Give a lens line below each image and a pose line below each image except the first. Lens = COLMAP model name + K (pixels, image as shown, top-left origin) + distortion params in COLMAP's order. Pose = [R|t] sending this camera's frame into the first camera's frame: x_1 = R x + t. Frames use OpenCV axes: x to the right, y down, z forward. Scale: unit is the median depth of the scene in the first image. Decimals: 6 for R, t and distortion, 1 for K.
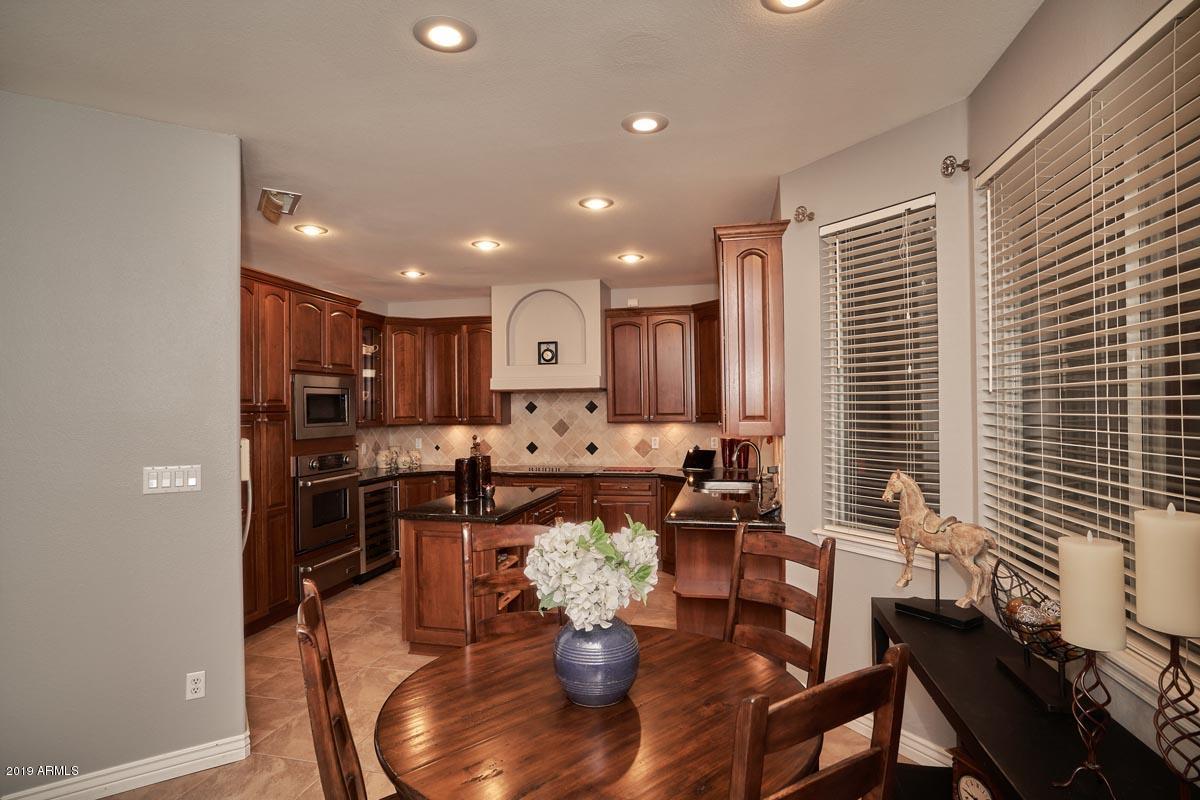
lens RADIAL K [[632.9, 0, 593.7], [0, 632.9, 399.9], [0, 0, 1]] dist [-0.014060, 0.001523]
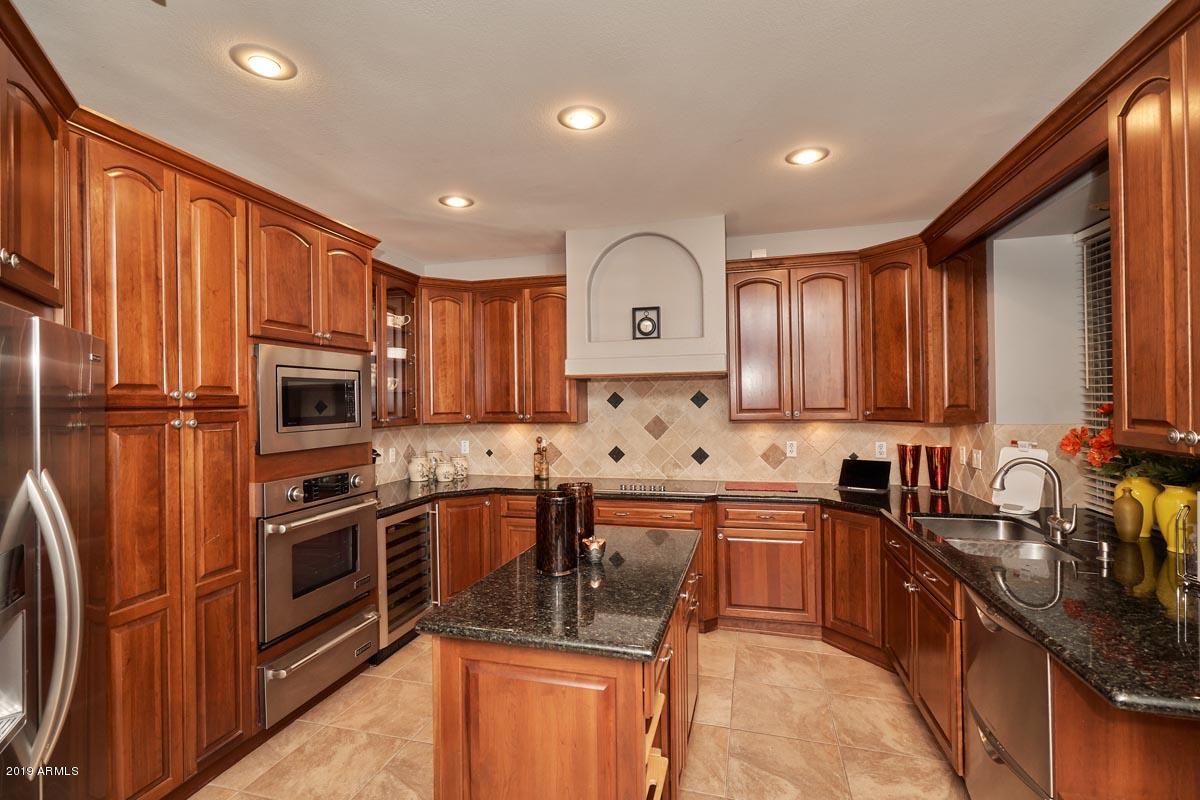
lens RADIAL K [[554.6, 0, 599.6], [0, 554.6, 399.8], [0, 0, 1]] dist [0.001351, 0.000246]
pose [[0.999596, -0.001024, -0.028406, -0.106948], [0.001299, 0.999952, 0.009663, 0.005705], [0.028395, -0.009696, 0.999550, 0.375998]]
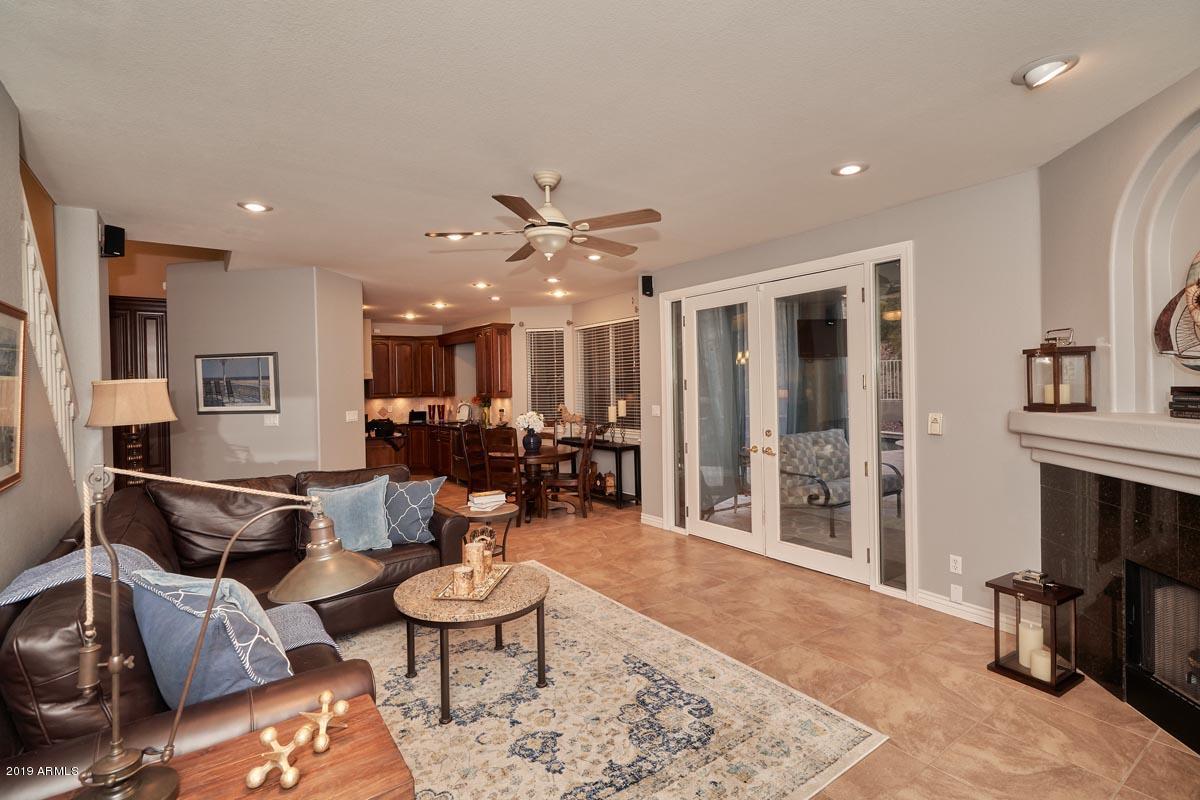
lens RADIAL K [[554.6, 0, 596.3], [0, 554.6, 392.1], [0, 0, 1]] dist [0.001351, 0.000246]
pose [[0.673039, -0.012830, 0.739496, -0.714421], [0.005714, 0.999910, 0.012147, 0.002699], [-0.739585, -0.003950, 0.673051, -0.546421]]
